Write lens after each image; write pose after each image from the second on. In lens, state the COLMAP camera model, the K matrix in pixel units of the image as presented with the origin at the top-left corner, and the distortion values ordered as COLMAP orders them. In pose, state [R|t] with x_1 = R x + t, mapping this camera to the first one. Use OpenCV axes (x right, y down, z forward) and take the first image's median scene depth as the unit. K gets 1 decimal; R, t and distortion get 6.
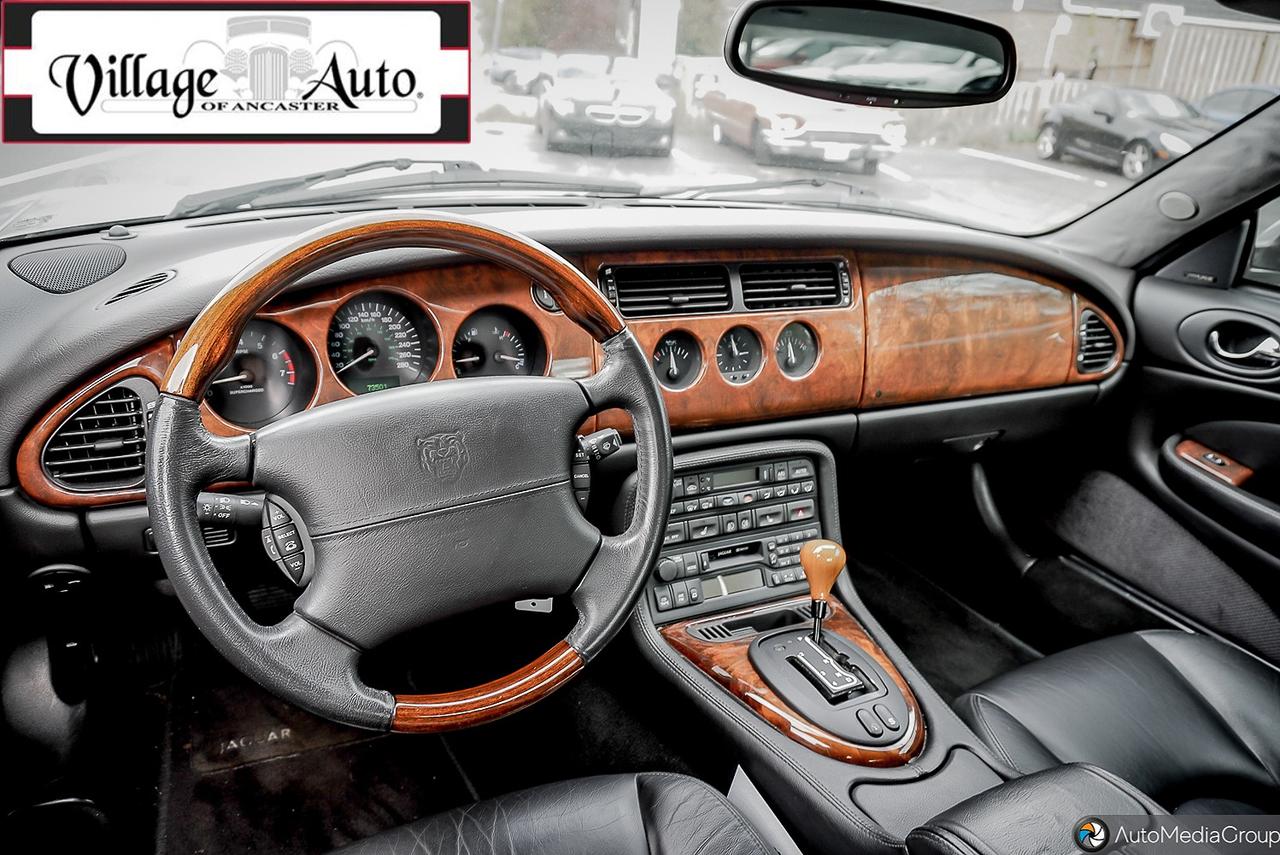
lens RADIAL K [[886.5, 0, 654.5], [0, 886.5, 424.8], [0, 0, 1]] dist [-0.037878, 0.076868]
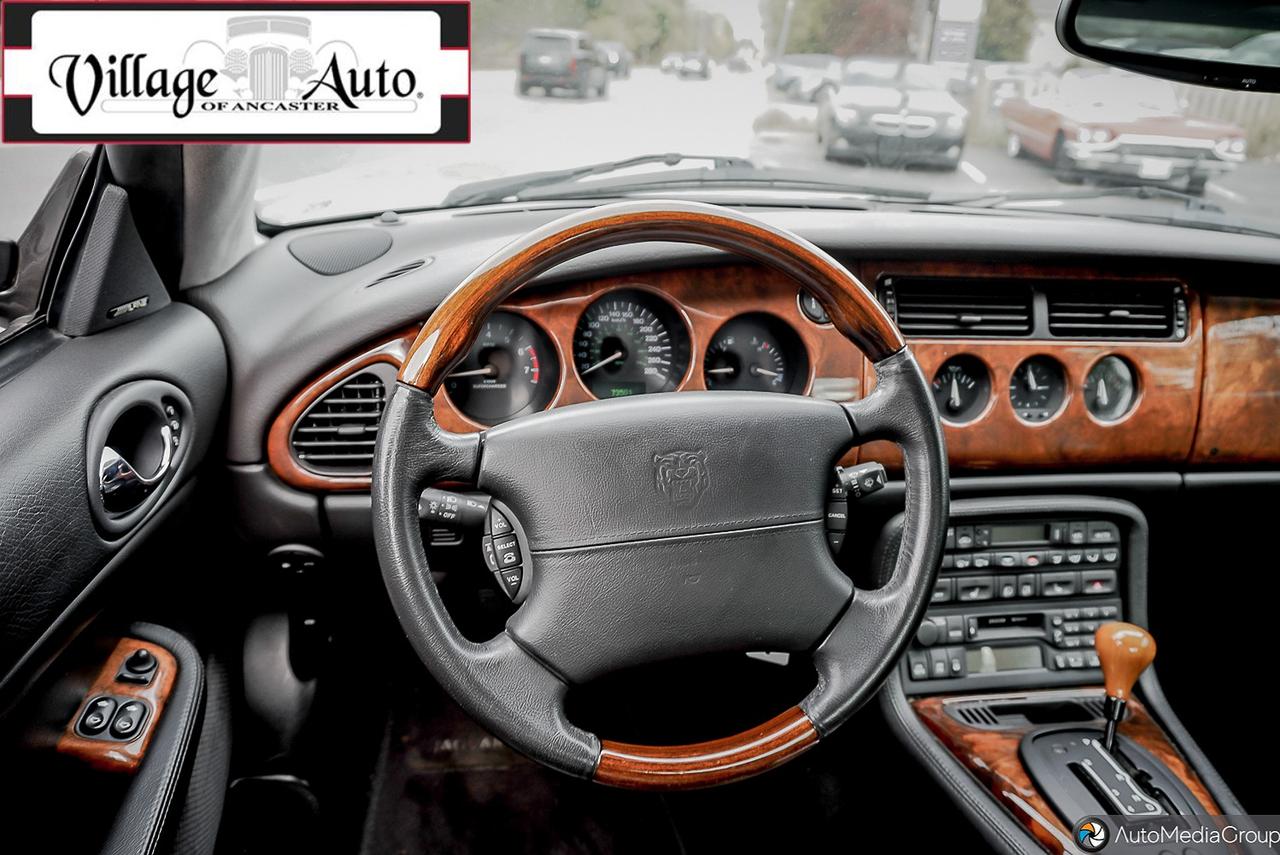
lens RADIAL K [[923.7, 0, 635.8], [0, 923.7, 398.3], [0, 0, 1]] dist [-0.058513, 0.025857]
pose [[0.951515, 0.083143, -0.296153, -0.009334], [-0.097226, 0.994711, -0.033119, -0.004695], [0.291833, 0.060307, 0.954566, 0.060124]]
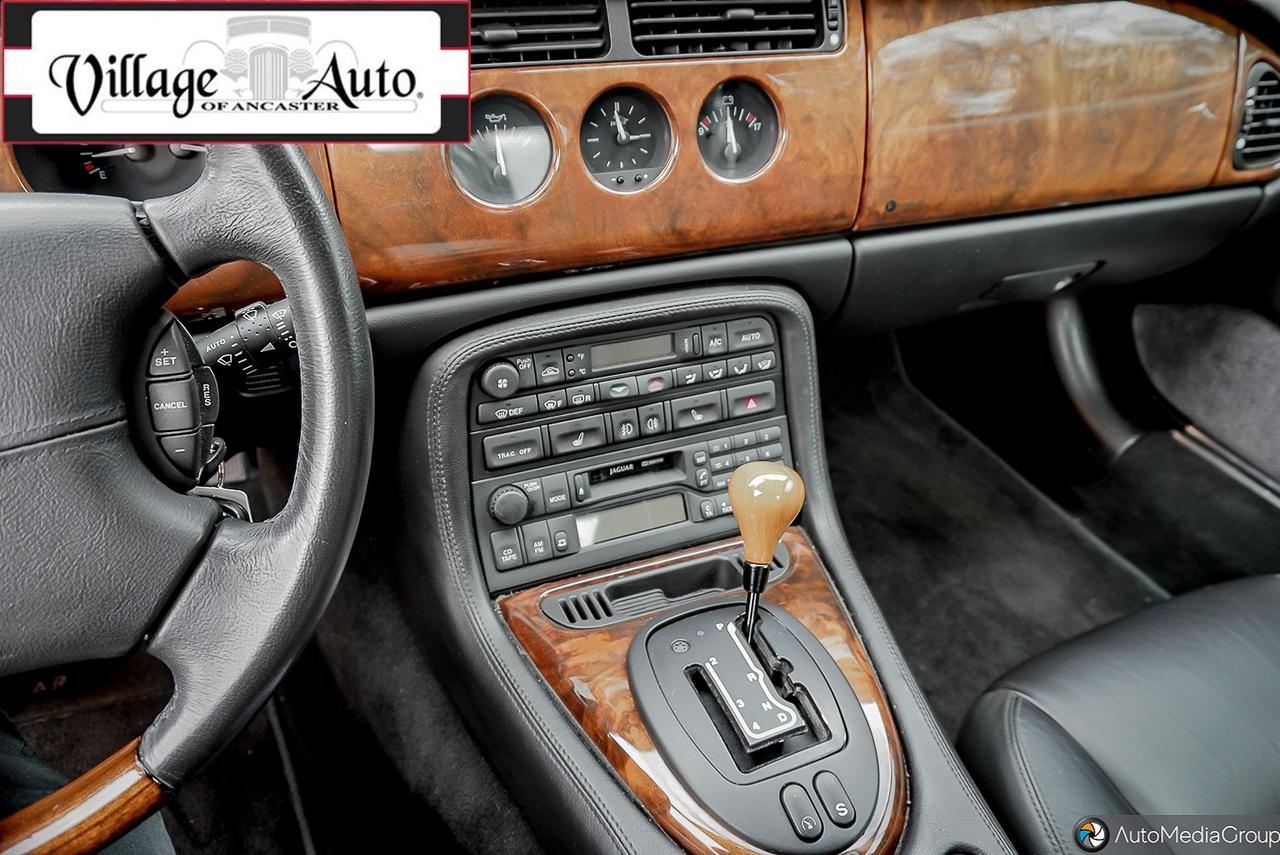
lens RADIAL K [[1041.2, 0, 640.0], [0, 1041.2, 427.5], [0, 0, 1]] dist [-0.021491, -0.000439]
pose [[0.998725, 0.011847, -0.049065, 0.137631], [-0.002098, 0.980968, 0.194159, -0.027647], [0.050431, -0.193808, 0.979742, 0.315894]]
